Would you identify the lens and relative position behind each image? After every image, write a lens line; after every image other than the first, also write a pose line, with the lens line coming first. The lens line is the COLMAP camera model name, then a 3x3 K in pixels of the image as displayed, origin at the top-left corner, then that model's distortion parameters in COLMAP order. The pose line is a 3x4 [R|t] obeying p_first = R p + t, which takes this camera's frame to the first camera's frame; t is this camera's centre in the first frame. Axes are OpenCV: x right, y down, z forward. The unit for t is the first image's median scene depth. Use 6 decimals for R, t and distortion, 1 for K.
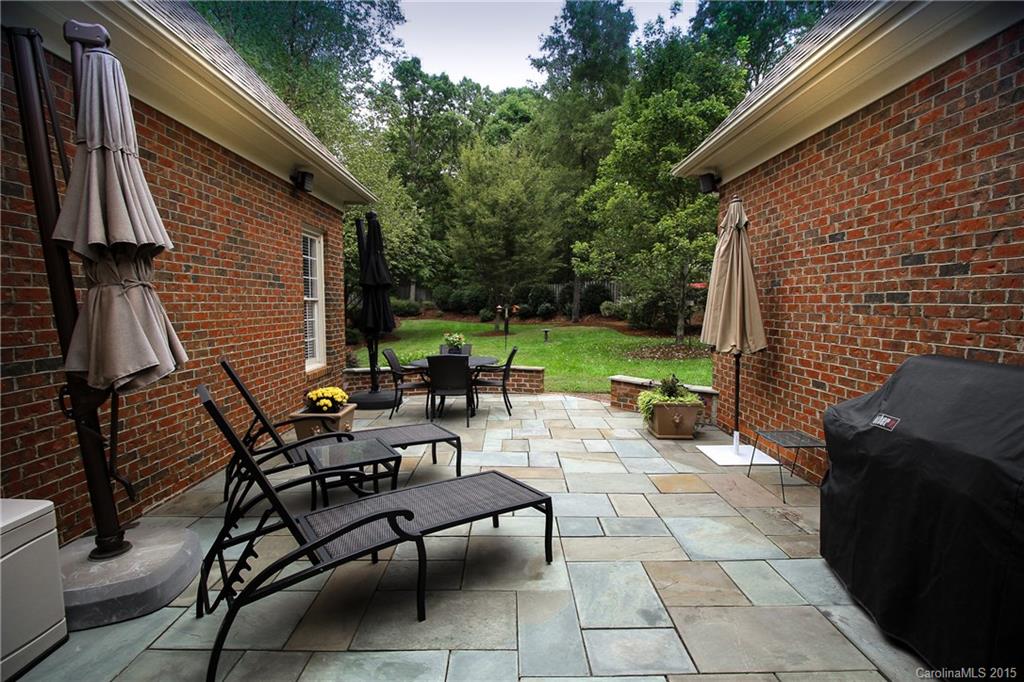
lens RADIAL K [[477.6, 0, 513.7], [0, 477.6, 340.7], [0, 0, 1]] dist [-0.005736, -0.001216]
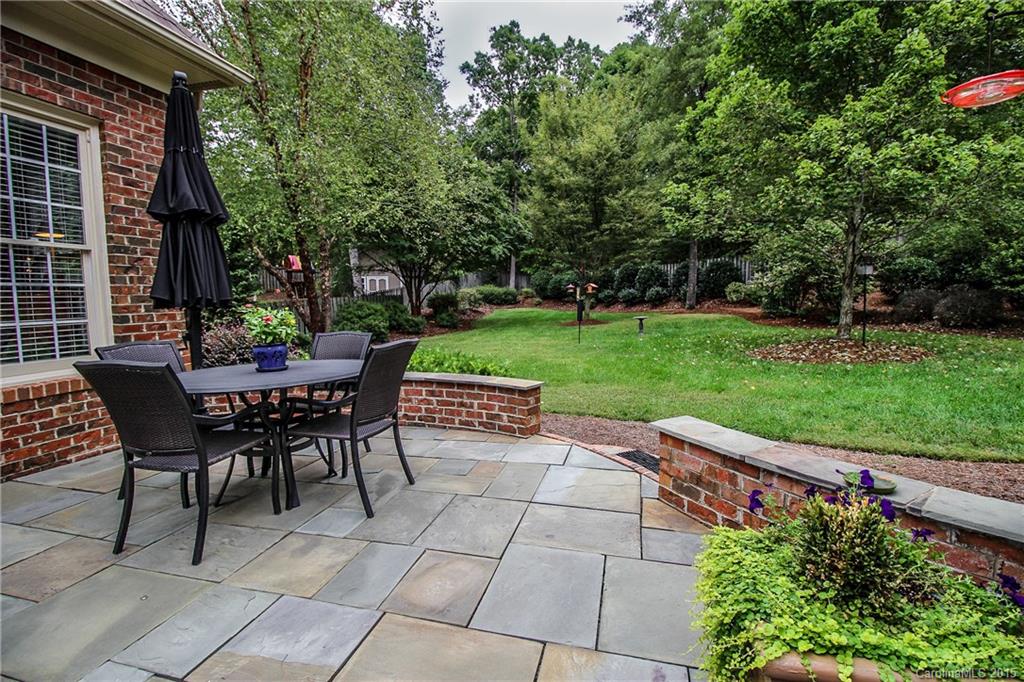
lens RADIAL K [[477.6, 0, 511.3], [0, 477.6, 339.4], [0, 0, 1]] dist [-0.005736, -0.001216]
pose [[0.965453, 0.011452, -0.260327, 0.058338], [-0.007374, 0.999834, 0.016638, 0.001215], [0.260474, -0.014144, 0.965377, 0.186894]]
